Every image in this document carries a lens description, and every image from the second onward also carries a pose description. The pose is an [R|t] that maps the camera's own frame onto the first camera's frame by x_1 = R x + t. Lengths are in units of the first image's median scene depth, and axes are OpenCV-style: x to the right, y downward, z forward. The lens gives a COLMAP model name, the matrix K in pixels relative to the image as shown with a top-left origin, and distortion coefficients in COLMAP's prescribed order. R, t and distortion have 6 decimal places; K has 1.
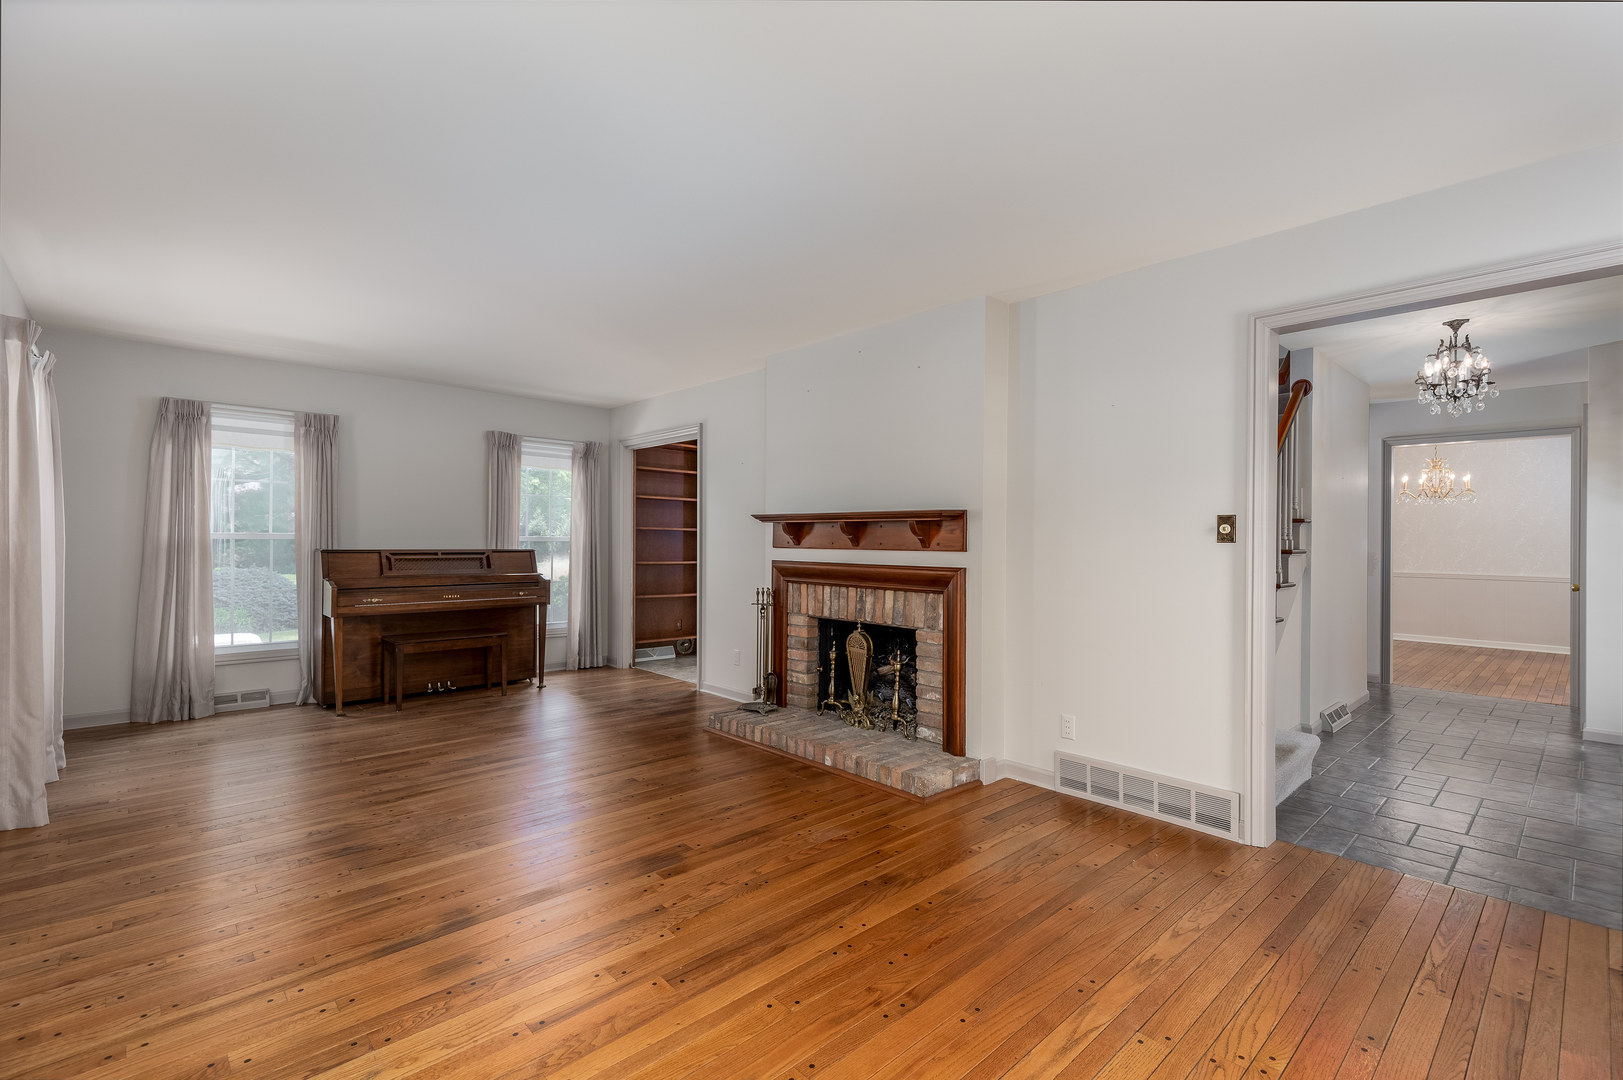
lens RADIAL K [[728.0, 0, 814.3], [0, 728.0, 540.8], [0, 0, 1]] dist [0.012173, 0.001092]
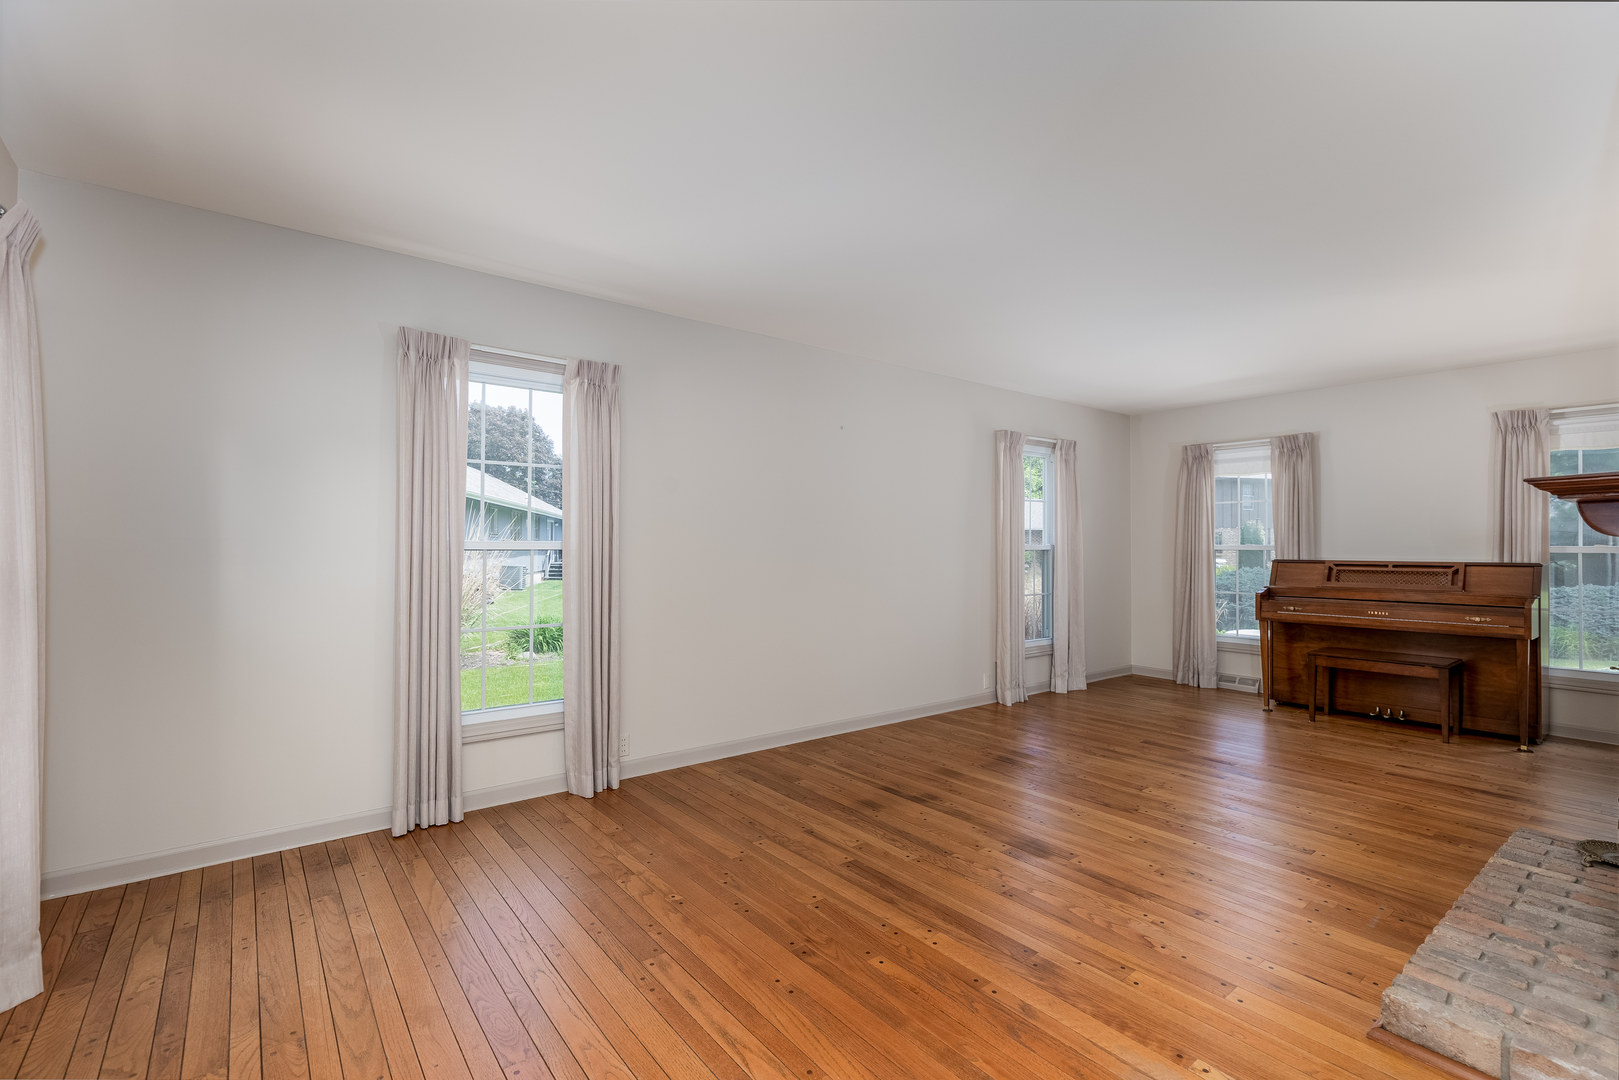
lens RADIAL K [[726.2, 0, 845.8], [0, 726.2, 550.3], [0, 0, 1]] dist [0.012173, 0.001092]
pose [[-0.052920, -0.001632, -0.998597, 0.483944], [-0.005232, 0.999985, -0.001357, 0.003501], [0.998585, 0.005153, -0.052928, 0.433309]]
